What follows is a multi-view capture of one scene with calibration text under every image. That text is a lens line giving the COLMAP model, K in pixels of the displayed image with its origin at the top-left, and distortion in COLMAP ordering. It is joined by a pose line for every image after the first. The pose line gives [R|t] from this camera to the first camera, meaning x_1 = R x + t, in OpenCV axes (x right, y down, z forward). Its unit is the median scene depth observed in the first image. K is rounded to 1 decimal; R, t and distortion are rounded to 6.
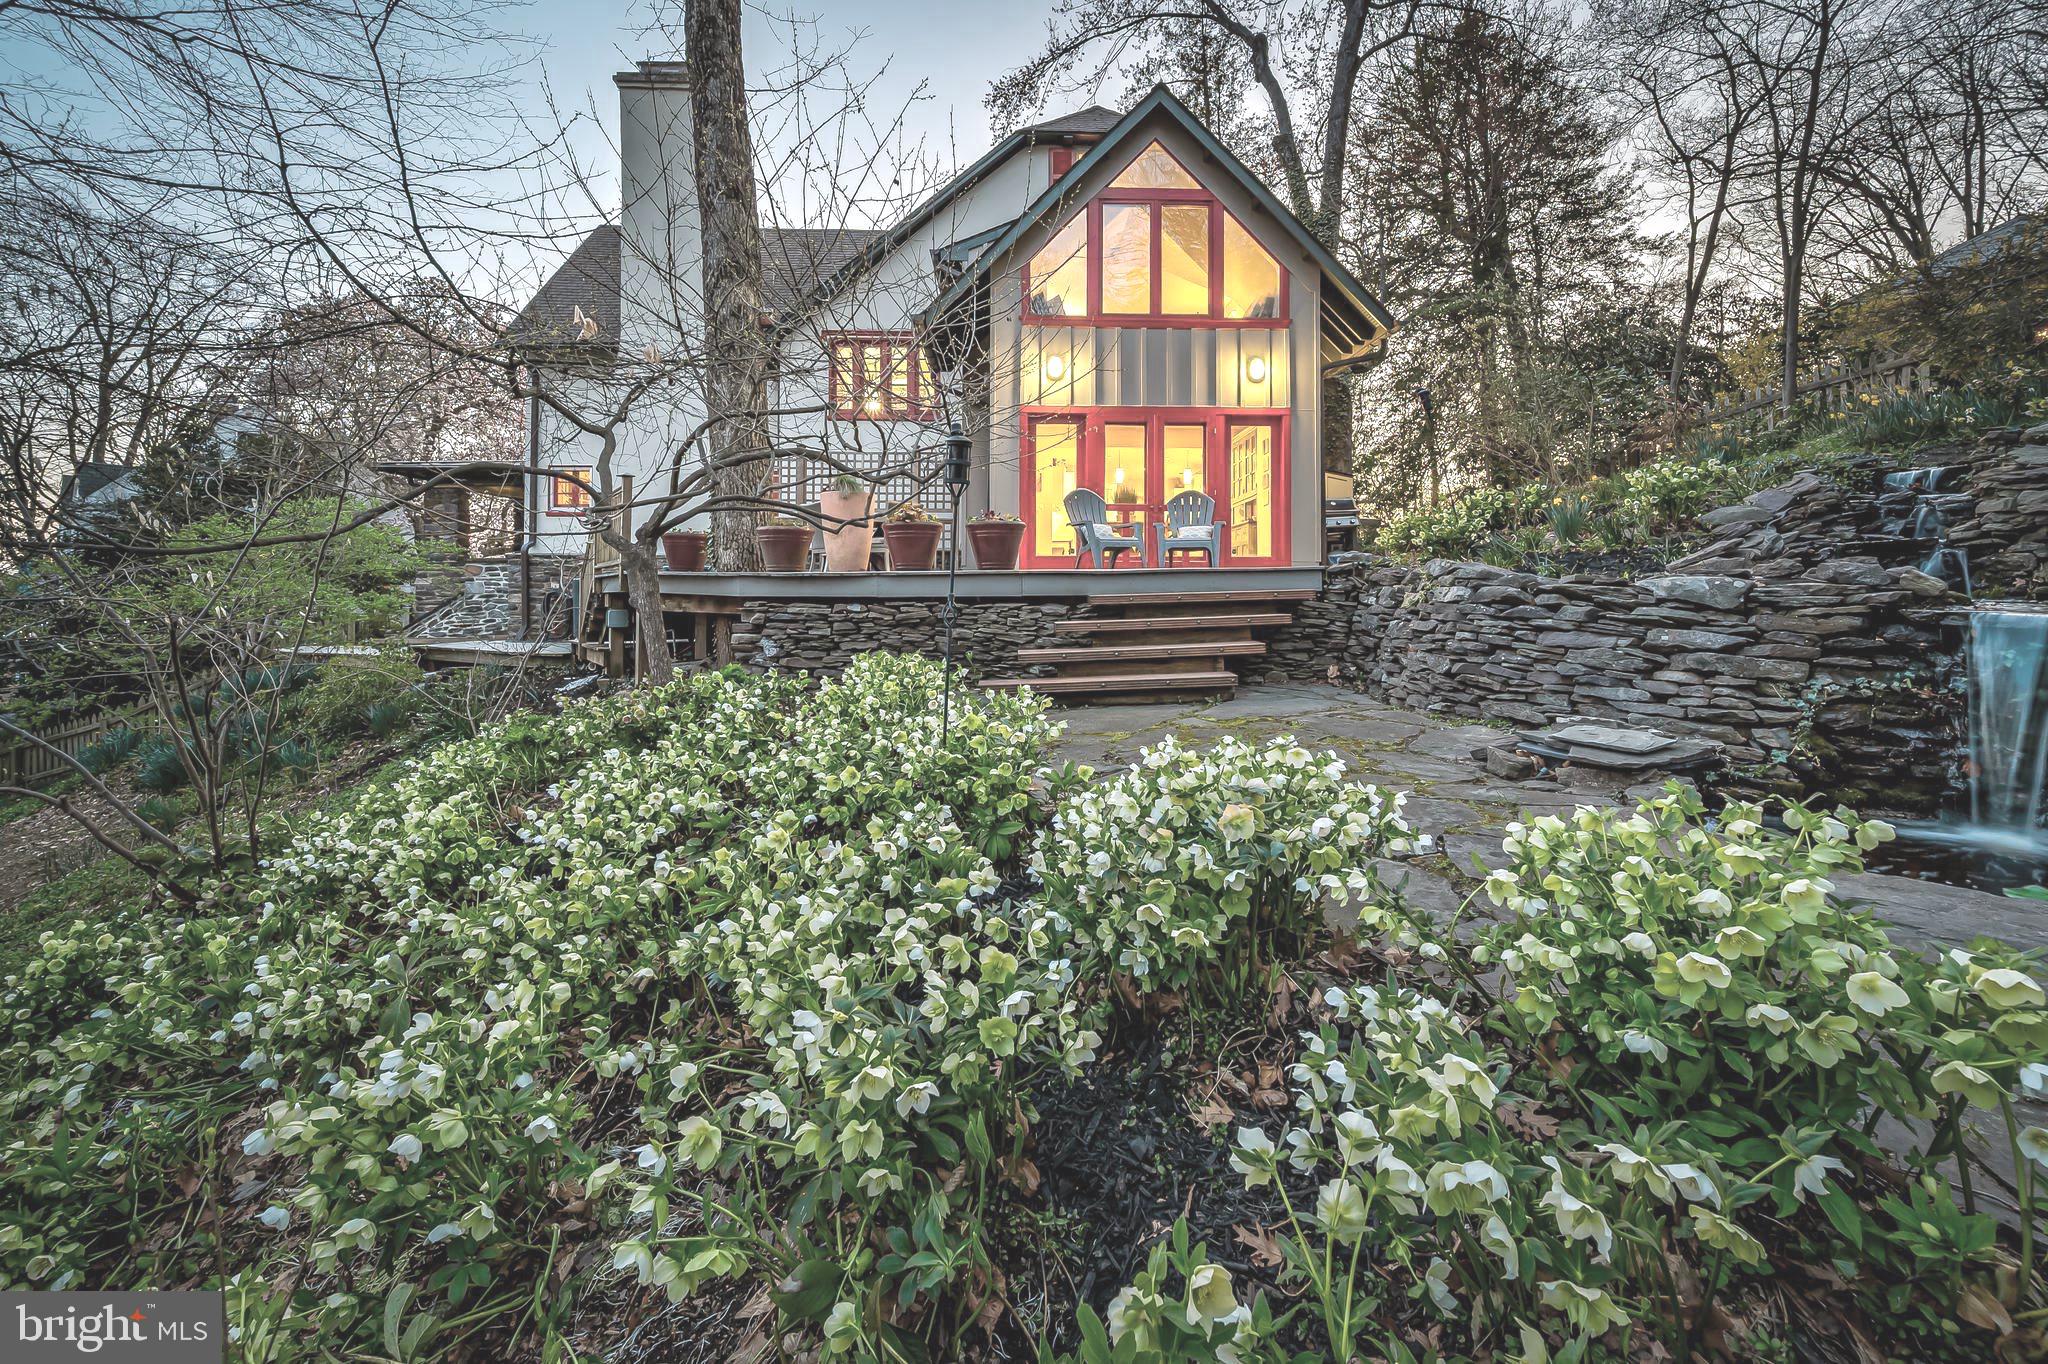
lens RADIAL K [[845.9, 0, 1027.1], [0, 845.9, 605.3], [0, 0, 1]] dist [-0.000316, -0.000130]
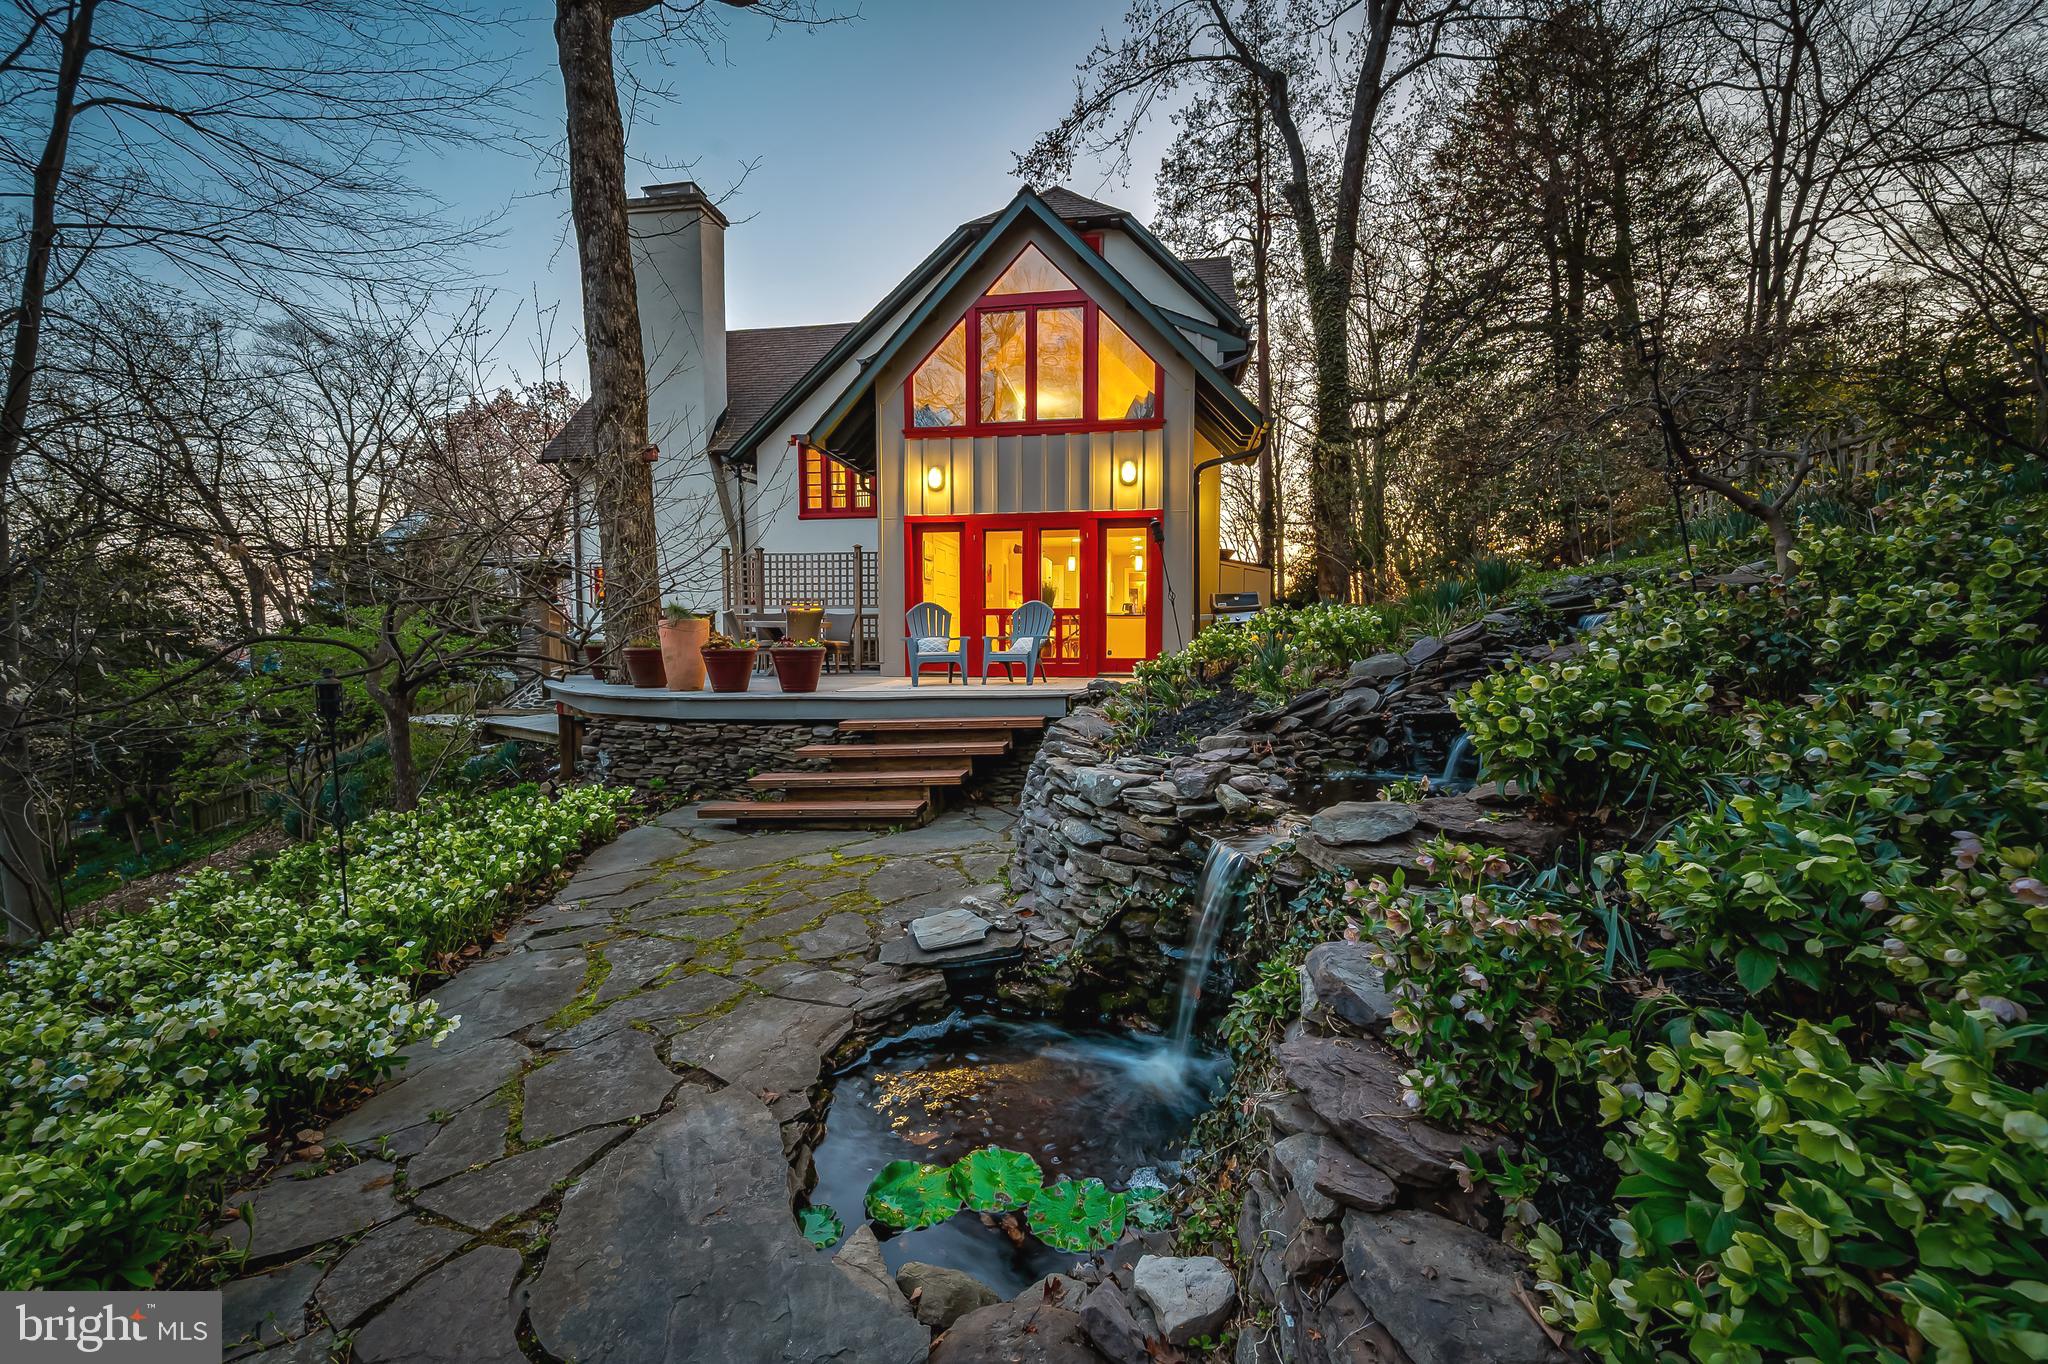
lens RADIAL K [[822.6, 0, 1024.4], [0, 822.6, 712.4], [0, 0, 1]] dist [-0.002222, -0.000274]
pose [[0.983719, 0.009663, -0.179455, 0.325356], [0.004024, 0.997119, 0.075746, -0.067687], [0.179670, -0.075235, 0.980846, -0.001249]]
